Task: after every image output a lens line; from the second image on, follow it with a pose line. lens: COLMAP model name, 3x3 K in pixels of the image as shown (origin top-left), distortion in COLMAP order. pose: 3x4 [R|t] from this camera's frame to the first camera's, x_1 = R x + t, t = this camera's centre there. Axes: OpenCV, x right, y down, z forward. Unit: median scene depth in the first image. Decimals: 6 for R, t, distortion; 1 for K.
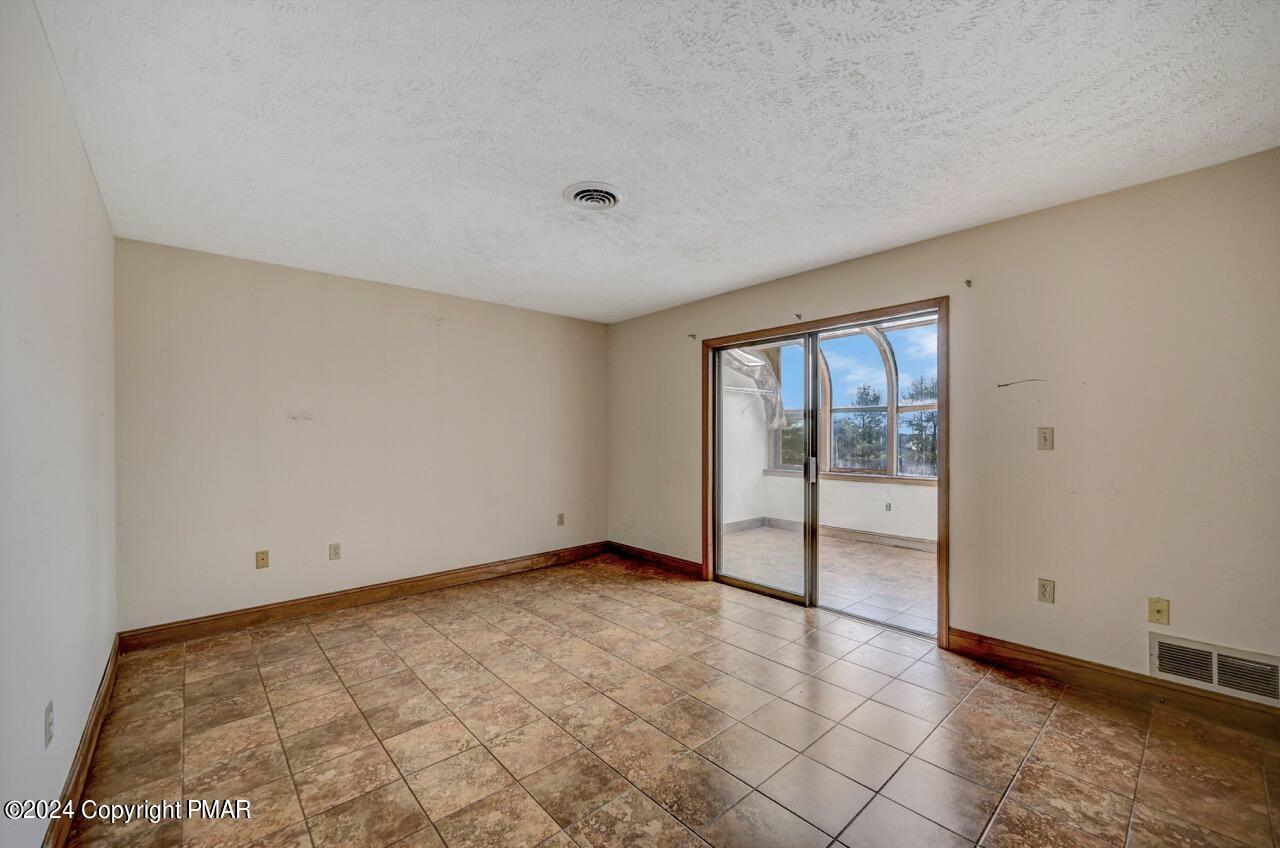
lens RADIAL K [[510.4, 0, 635.9], [0, 510.4, 428.2], [0, 0, 1]] dist [-0.002567, 0.000368]
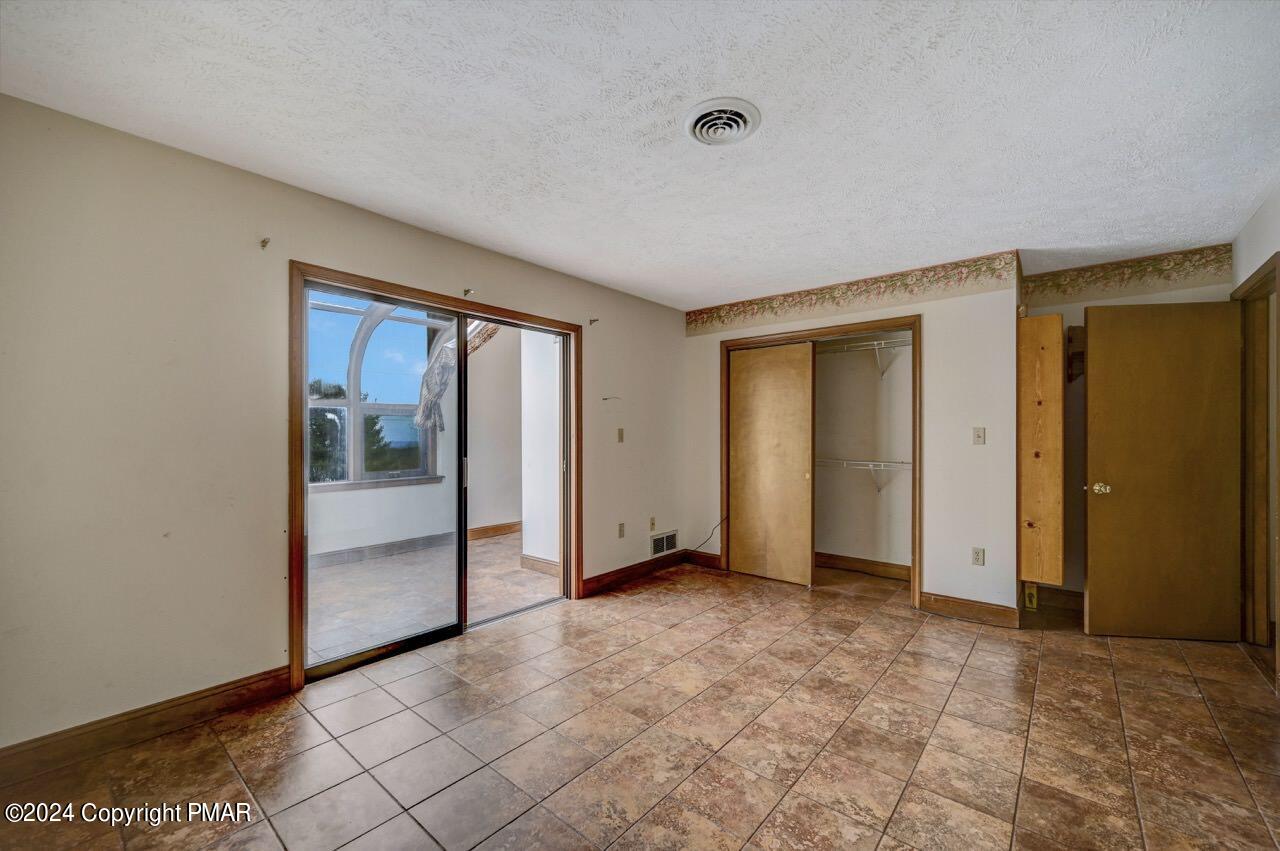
lens RADIAL K [[510.4, 0, 648.6], [0, 510.4, 433.6], [0, 0, 1]] dist [-0.002567, 0.000368]
pose [[-0.156290, 0.010454, 0.987656, -0.951913], [-0.007582, 0.999902, -0.011783, 0.038423], [-0.987682, -0.009330, -0.156195, 1.399108]]
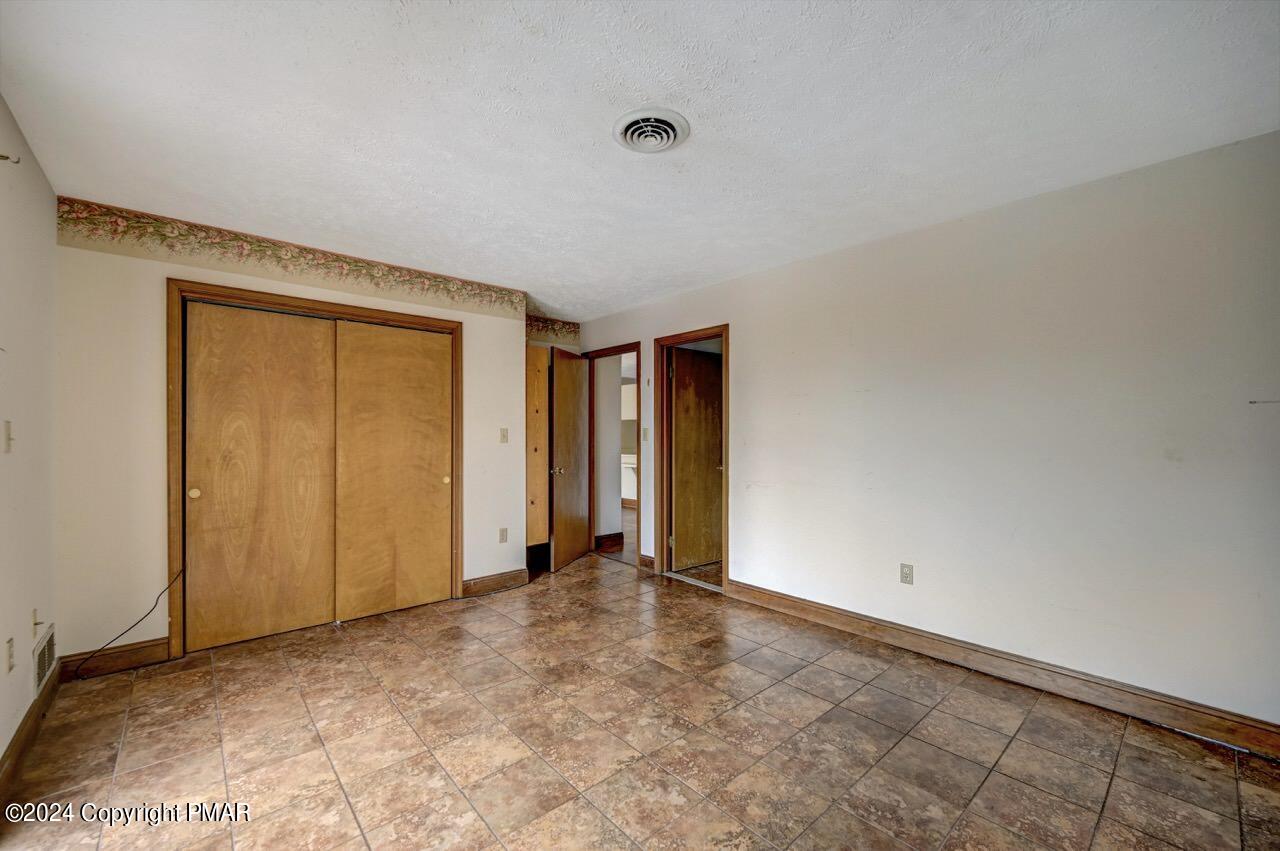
lens RADIAL K [[510.4, 0, 638.3], [0, 510.4, 430.1], [0, 0, 1]] dist [-0.002567, 0.000368]
pose [[-0.999962, 0.005365, -0.006799, -0.062047], [0.005460, 0.999885, -0.014140, 0.028765], [0.006722, -0.014176, -0.999877, 2.041996]]
